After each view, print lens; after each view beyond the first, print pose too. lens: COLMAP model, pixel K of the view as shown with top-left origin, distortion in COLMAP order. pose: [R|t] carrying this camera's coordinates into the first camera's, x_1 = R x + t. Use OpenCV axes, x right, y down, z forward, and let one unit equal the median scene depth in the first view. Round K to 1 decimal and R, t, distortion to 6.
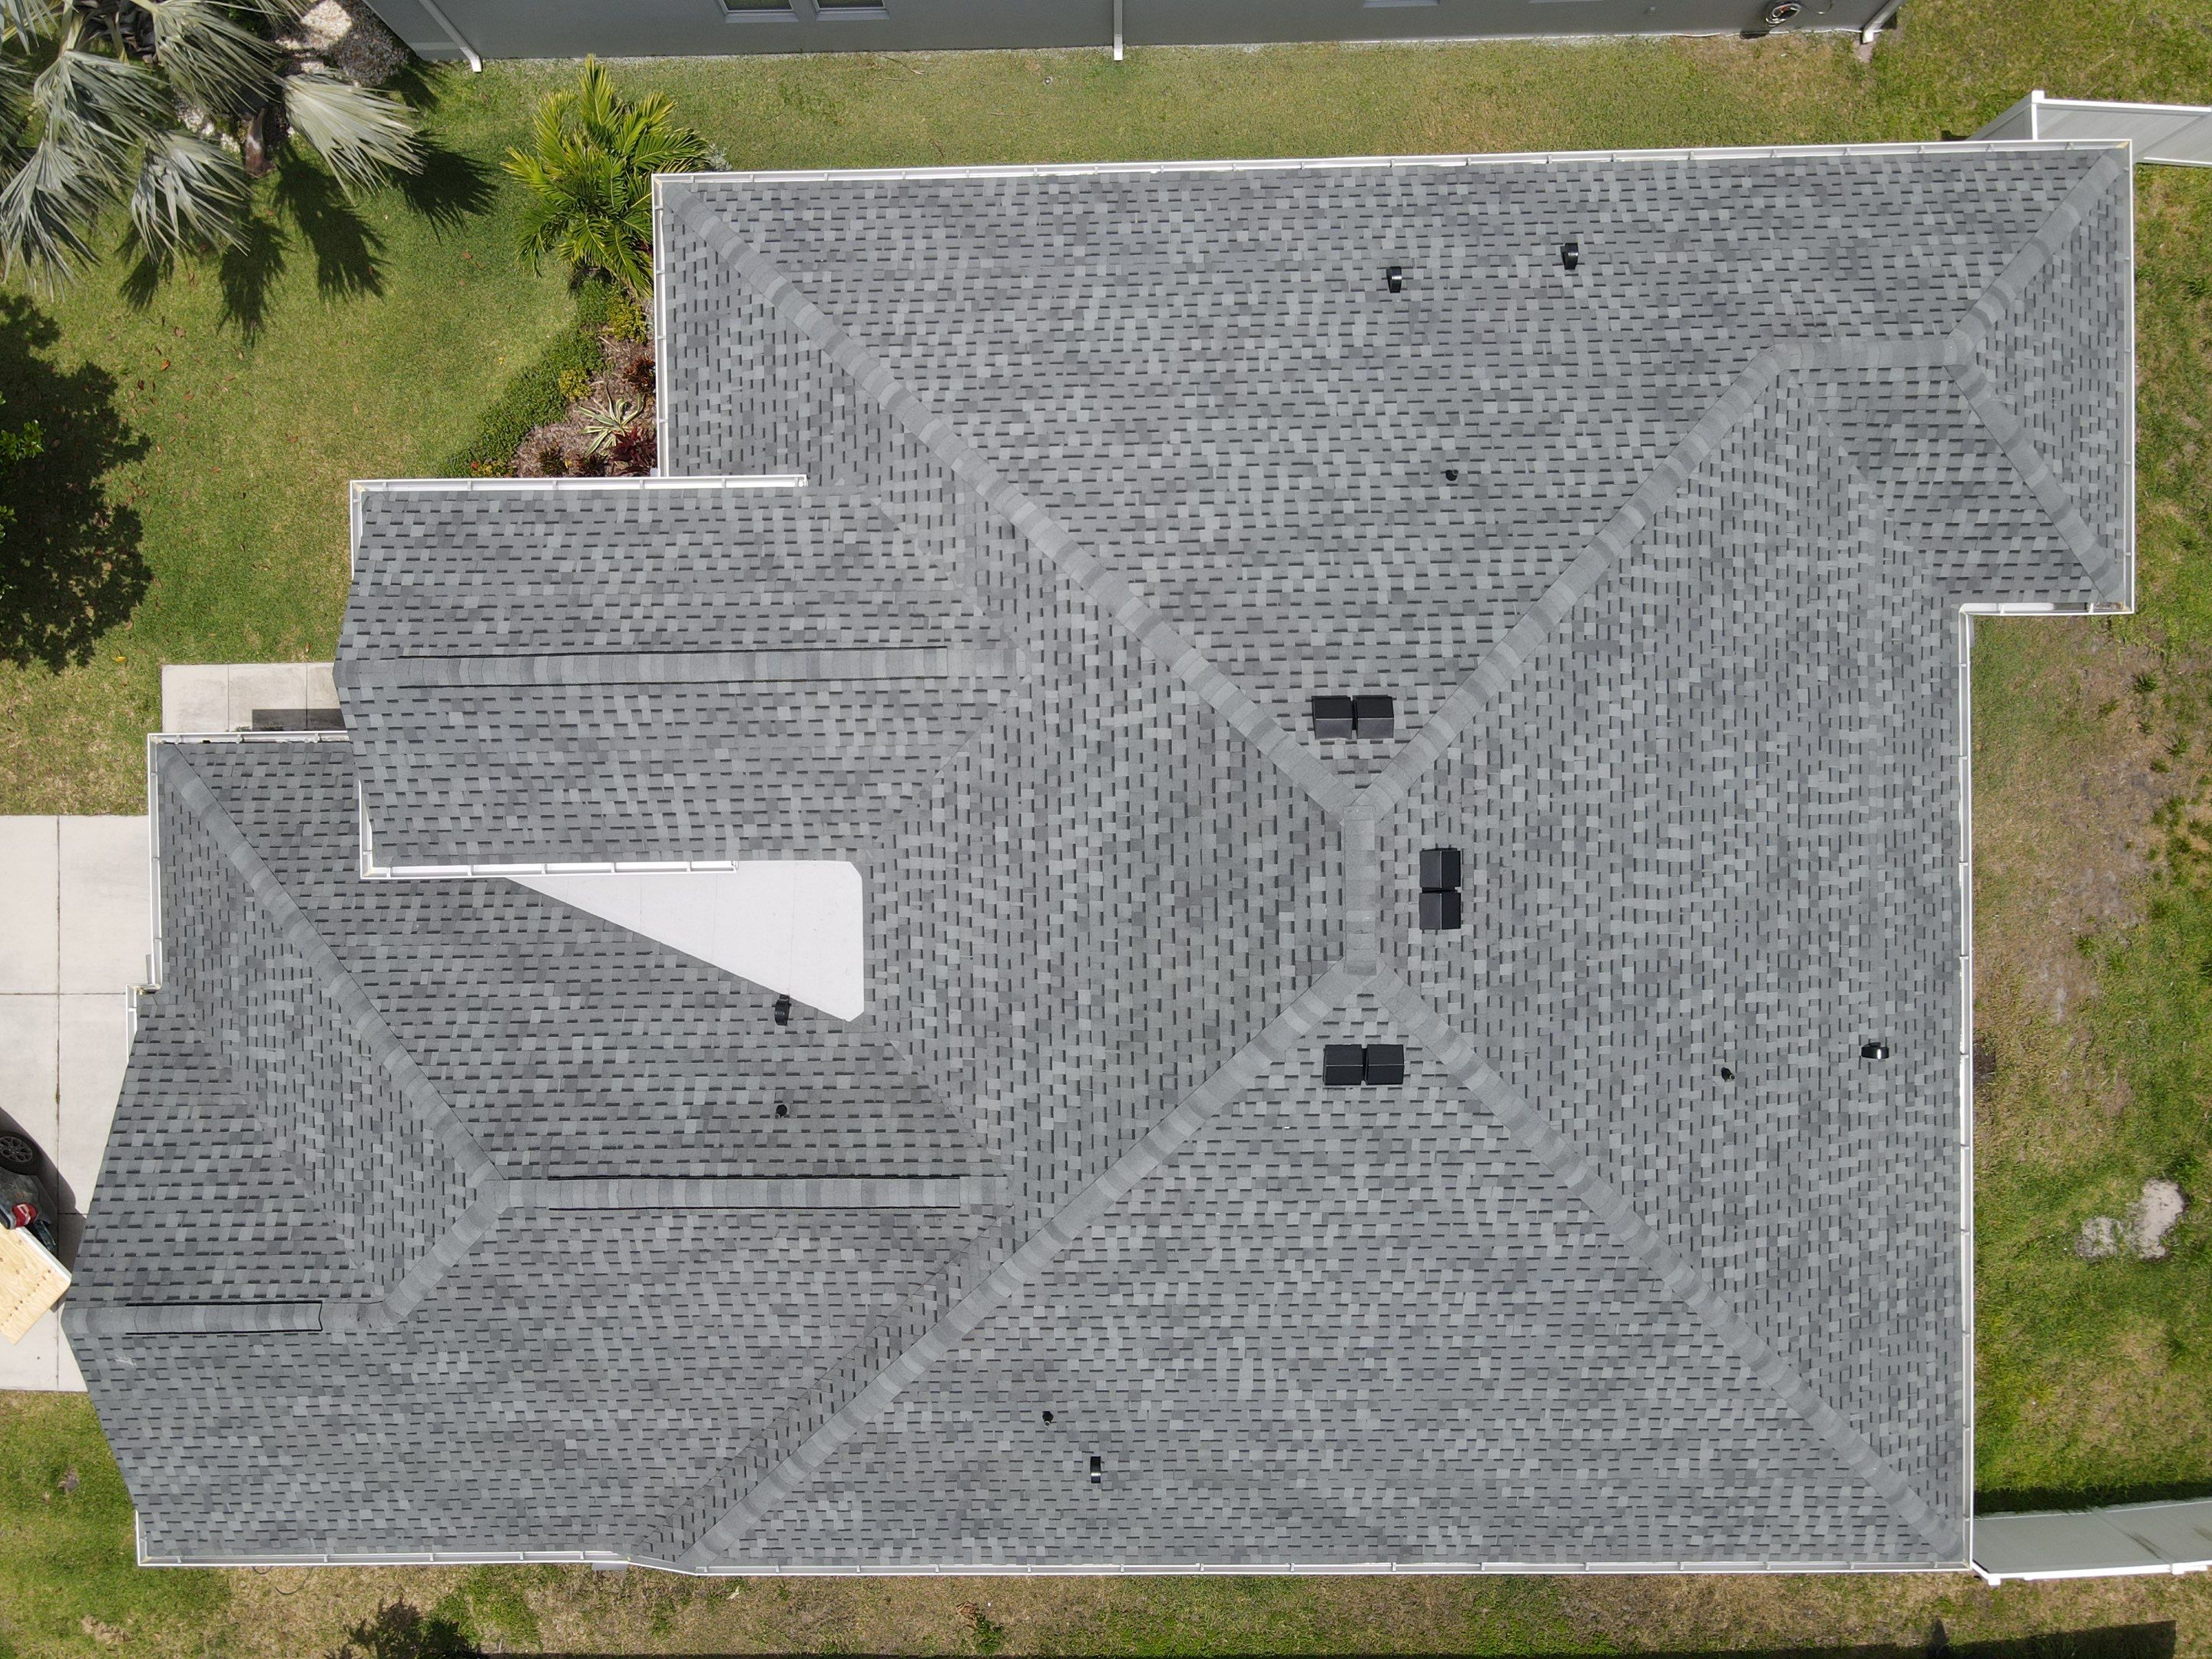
lens RADIAL K [[1614.5, 0, 1077.0], [0, 1614.5, 818.4], [0, 0, 1]] dist [0.004533, 0.016050]
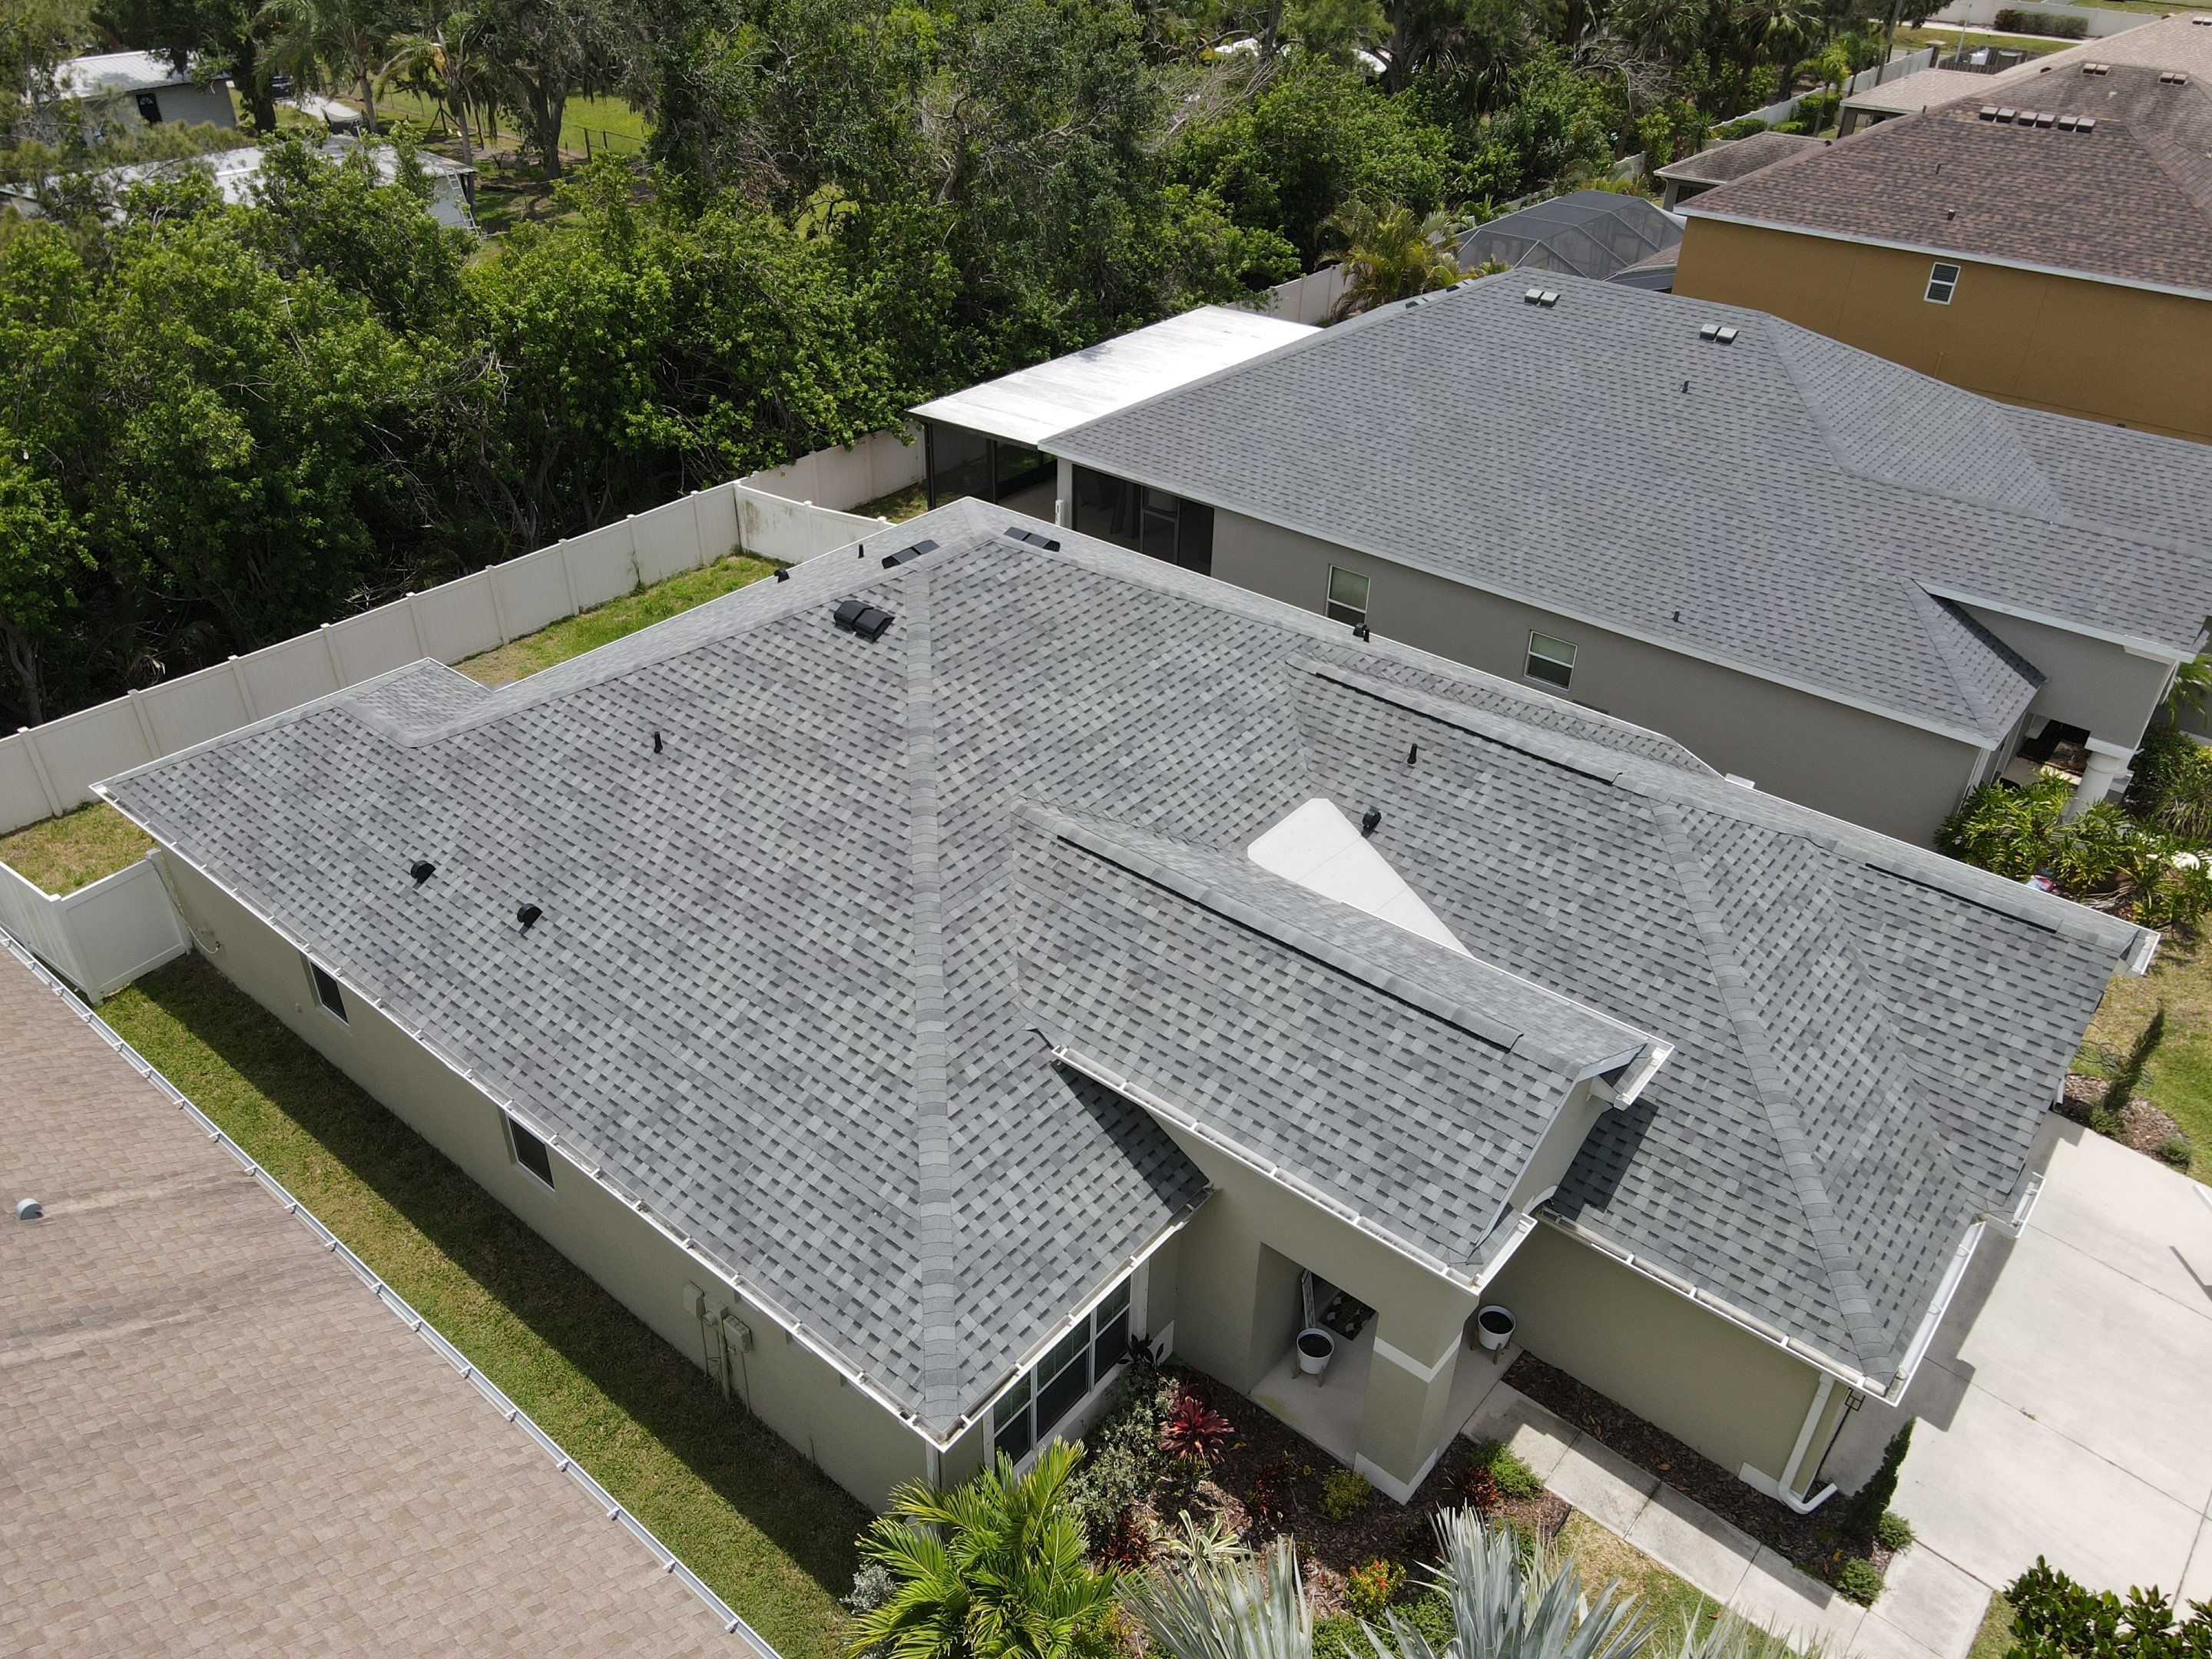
lens RADIAL K [[1614.5, 0, 1076.5], [0, 1614.5, 844.8], [0, 0, 1]] dist [0.004533, 0.016050]
pose [[-0.757773, -0.353685, 0.548349, -0.665632], [0.652385, -0.427634, 0.625718, -0.755236], [0.013185, 0.831887, 0.554788, 0.363673]]
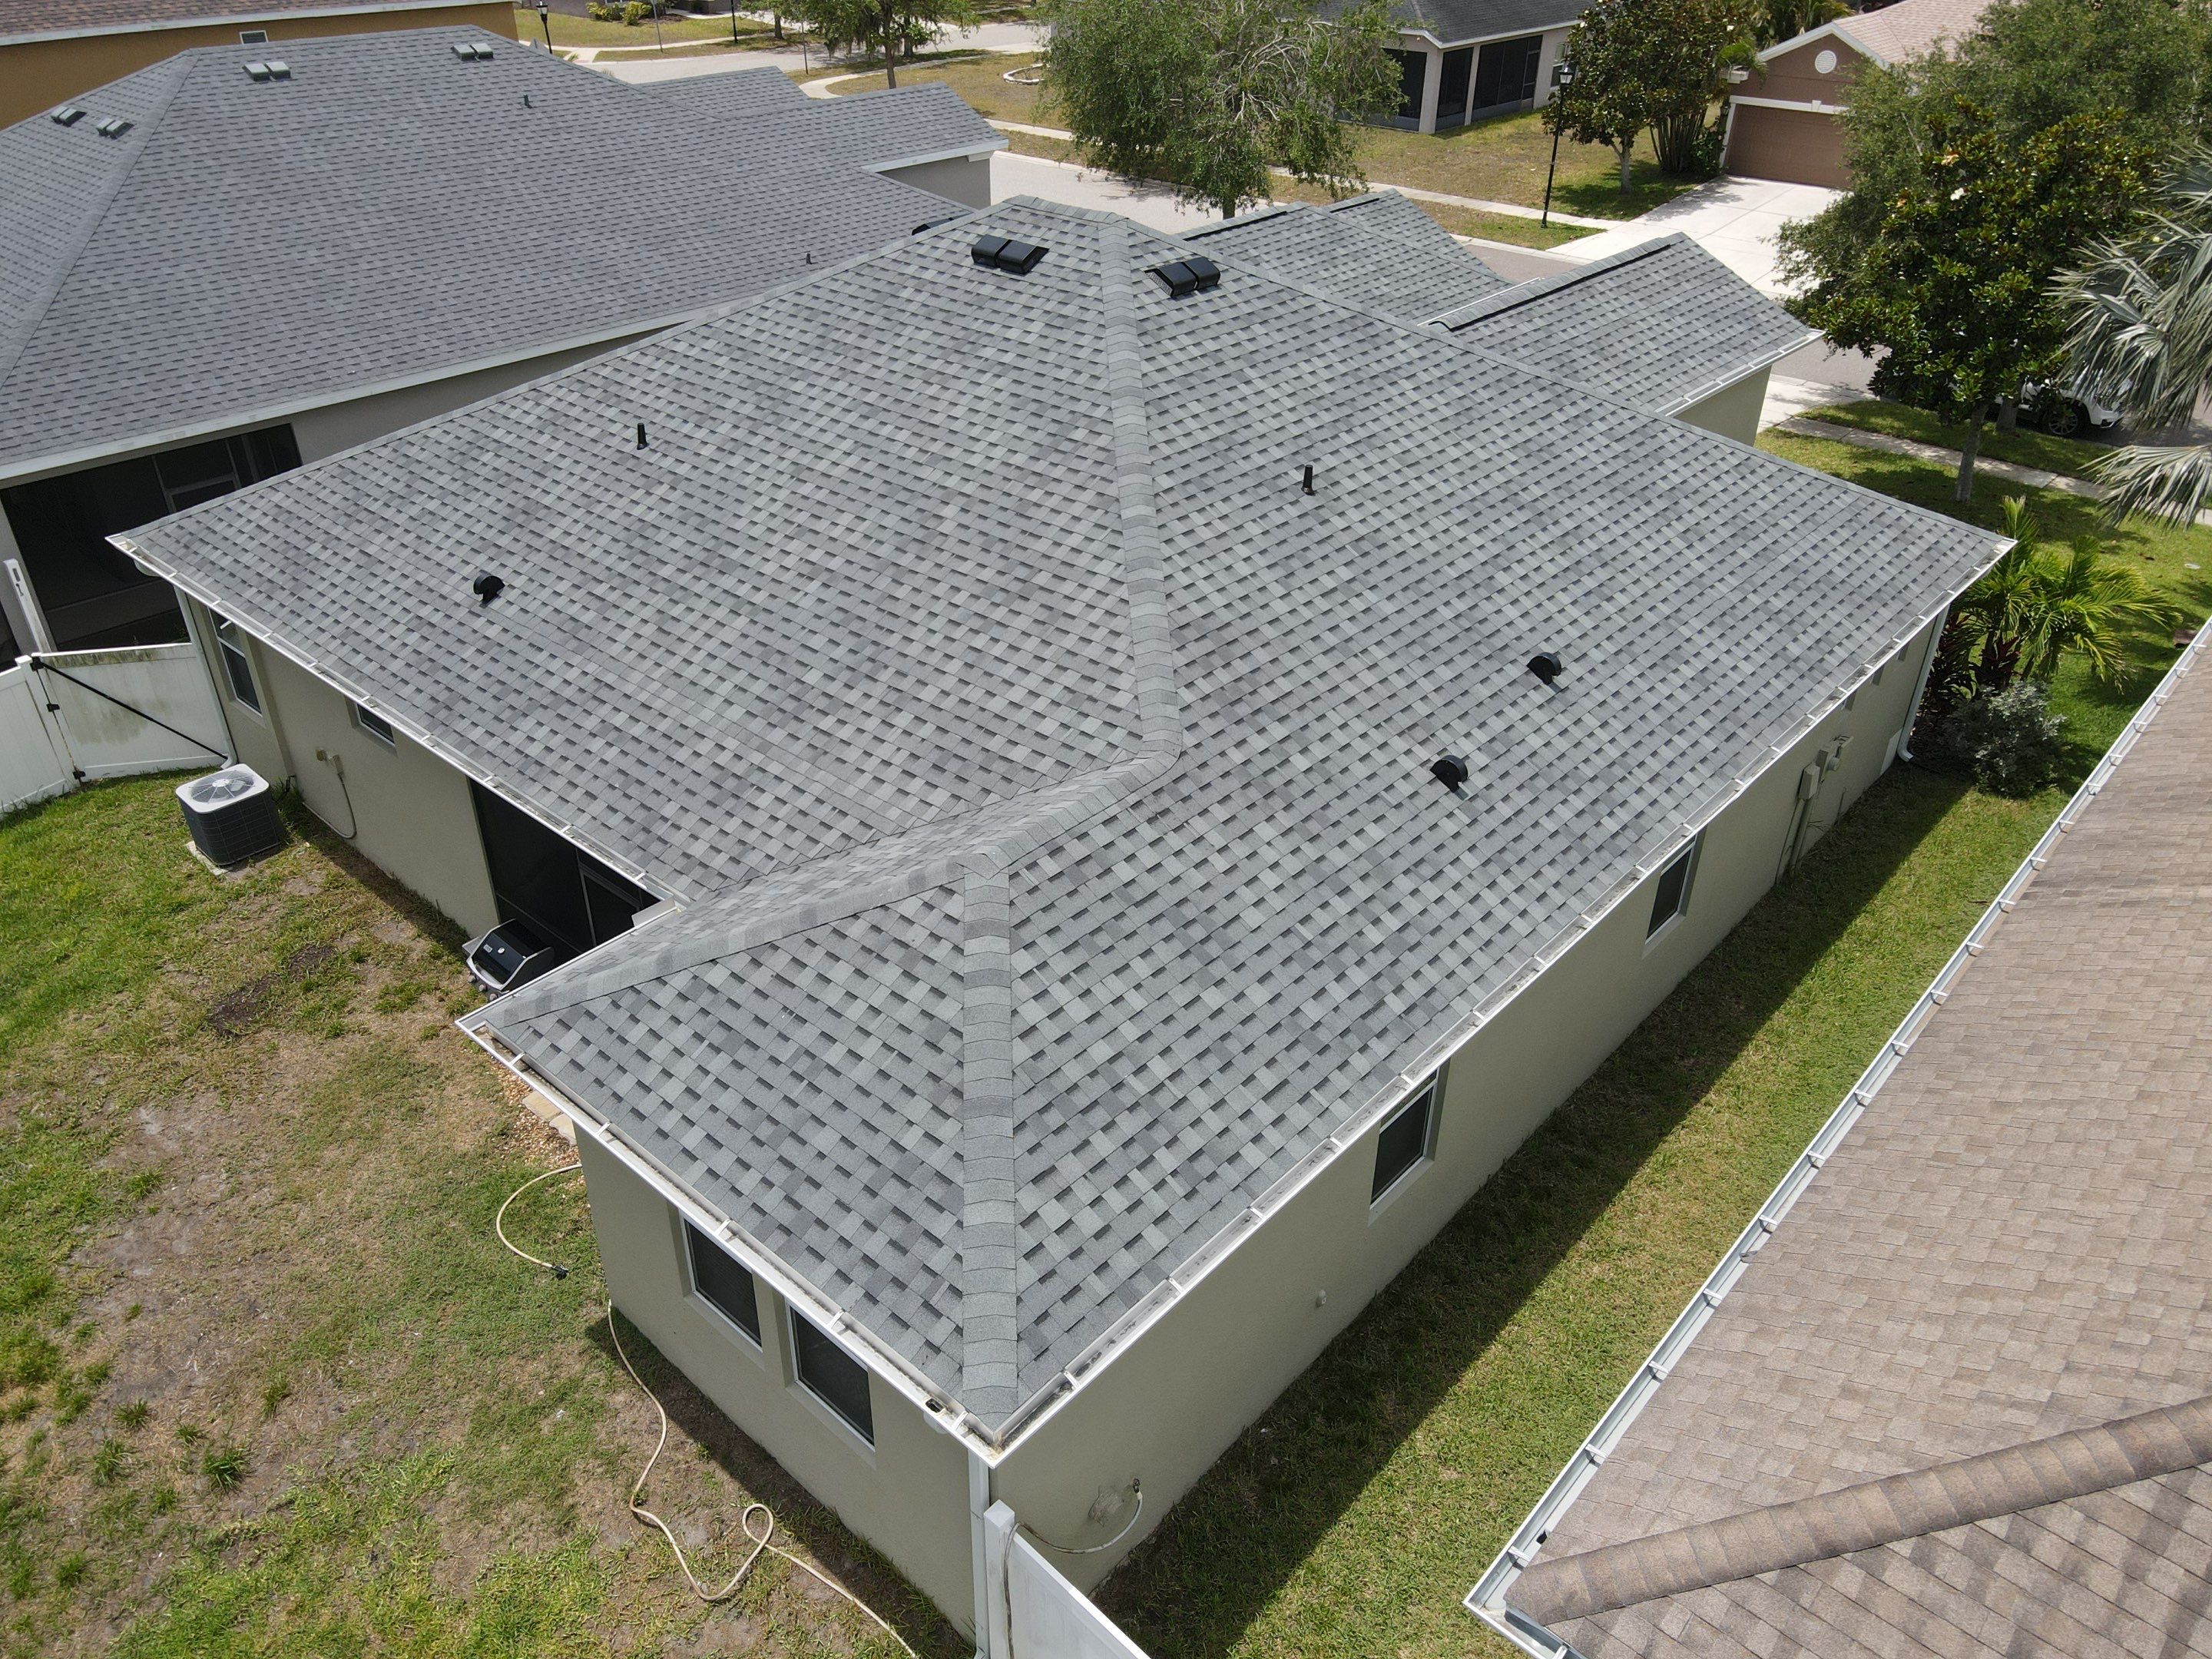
lens RADIAL K [[1614.5, 0, 1076.8], [0, 1614.5, 818.6], [0, 0, 1]] dist [0.004533, 0.016050]
pose [[-0.685551, 0.402896, -0.606378, 0.869910], [-0.728023, -0.381311, 0.569723, -0.650158], [-0.001680, 0.832032, 0.554726, 0.620833]]
